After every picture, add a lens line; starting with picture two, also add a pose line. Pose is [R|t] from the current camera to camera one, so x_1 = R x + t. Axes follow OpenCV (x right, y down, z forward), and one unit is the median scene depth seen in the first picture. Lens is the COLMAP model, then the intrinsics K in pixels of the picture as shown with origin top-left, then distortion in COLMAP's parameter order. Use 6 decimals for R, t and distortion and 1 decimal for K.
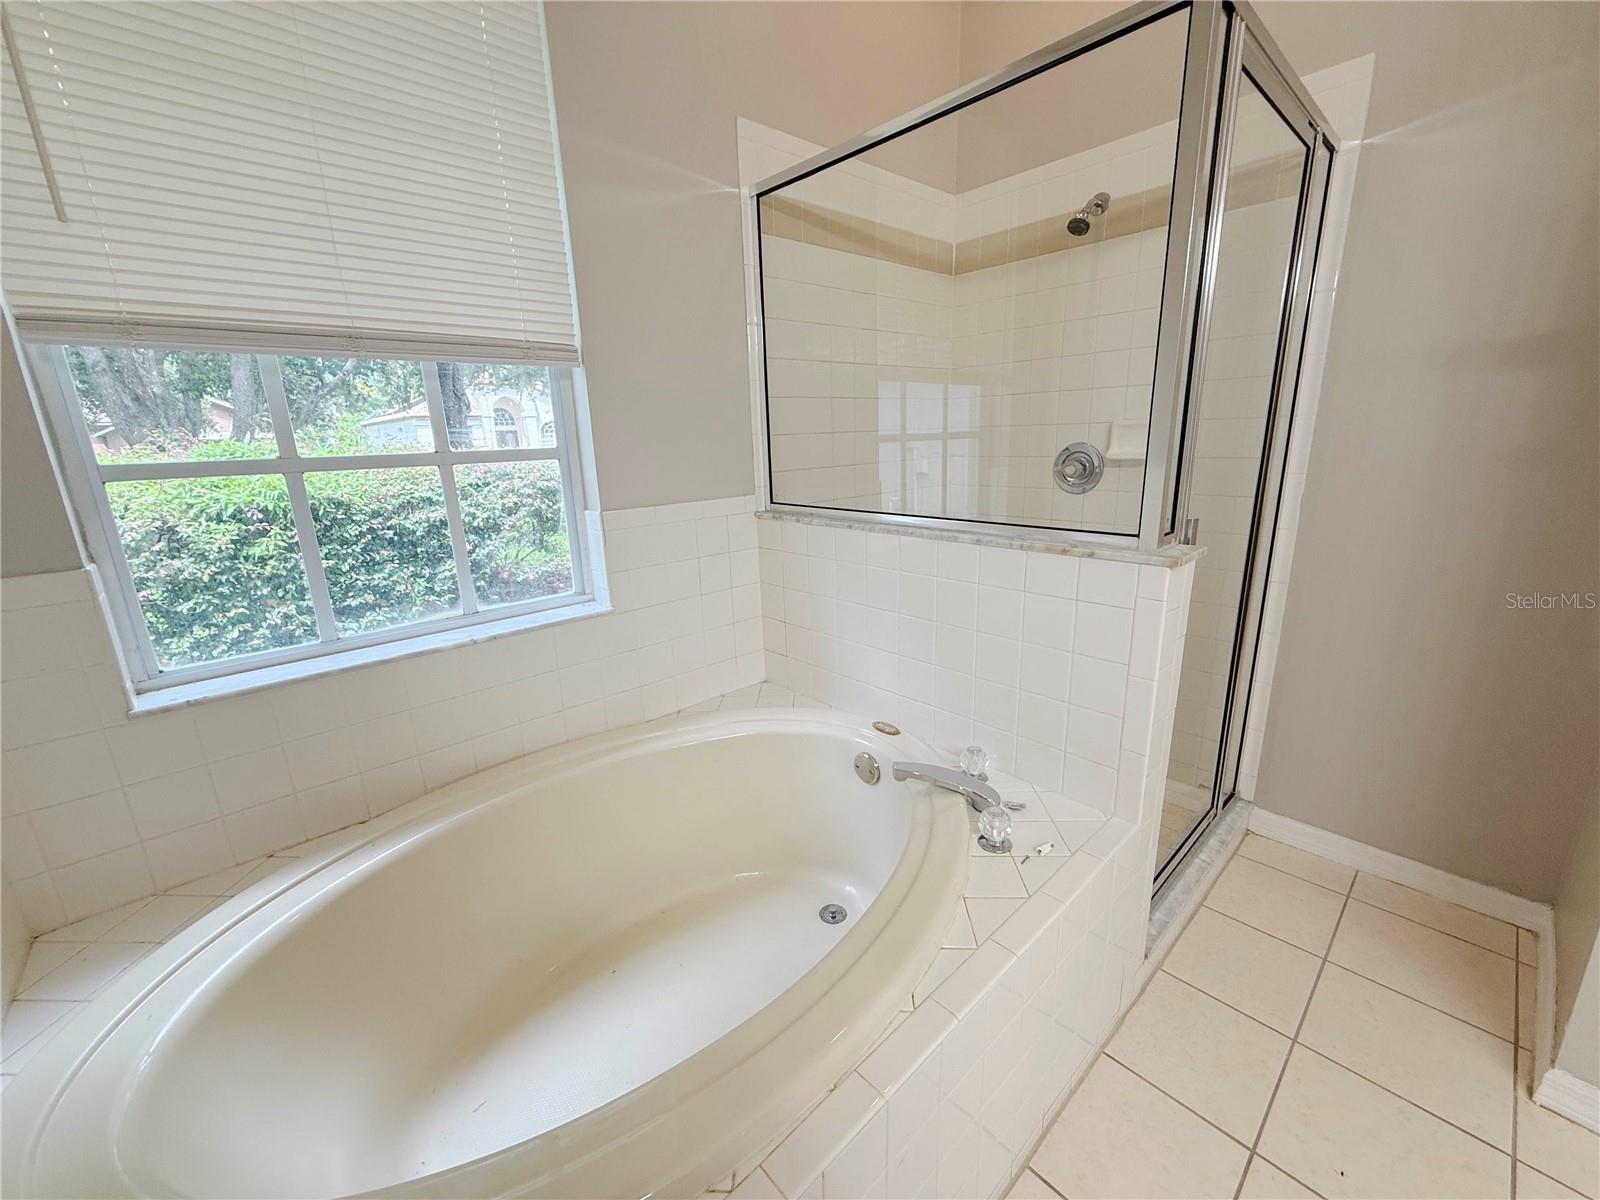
lens RADIAL K [[660.5, 0, 795.5], [0, 660.5, 600.2], [0, 0, 1]] dist [-0.001799, -0.000198]
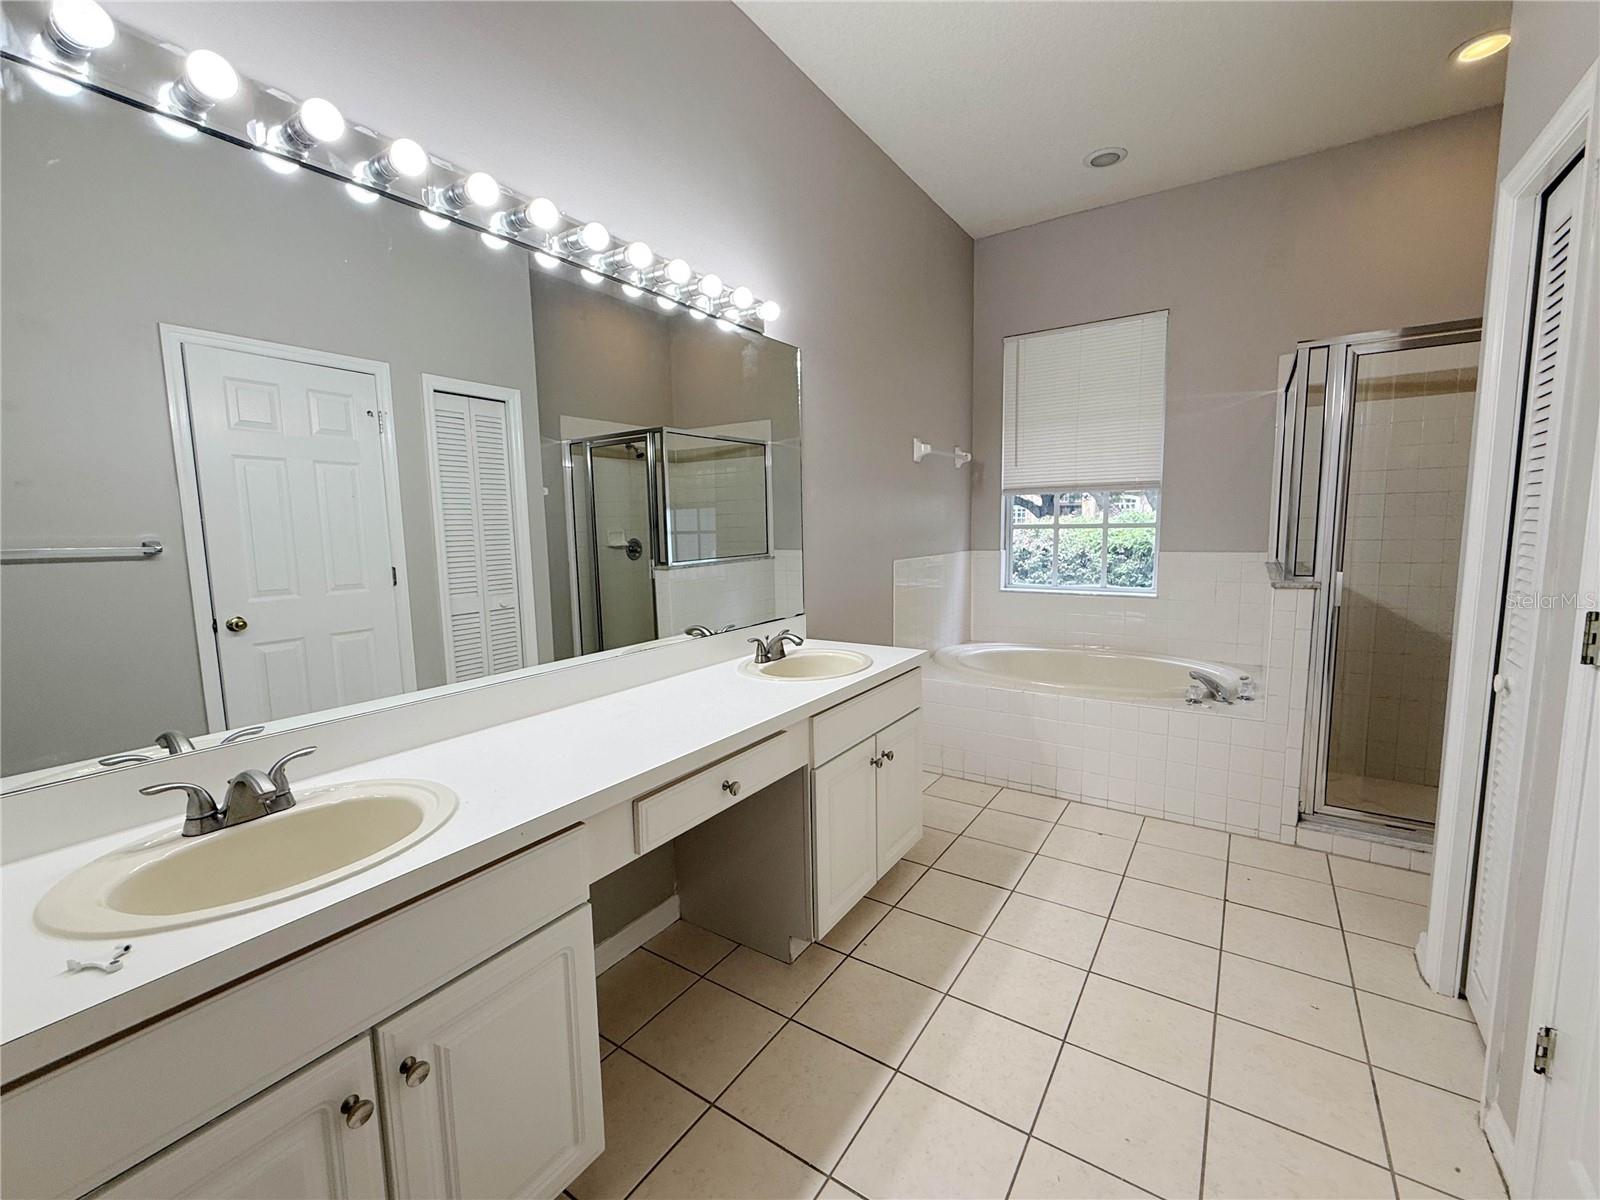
lens RADIAL K [[660.5, 0, 795.5], [0, 660.5, 600.2], [0, 0, 1]] dist [-0.001799, -0.000198]
pose [[0.240688, 0.144634, -0.959766, 1.610986], [-0.230384, 0.969089, 0.088264, 0.114605], [0.942864, 0.199870, 0.266569, -0.733412]]
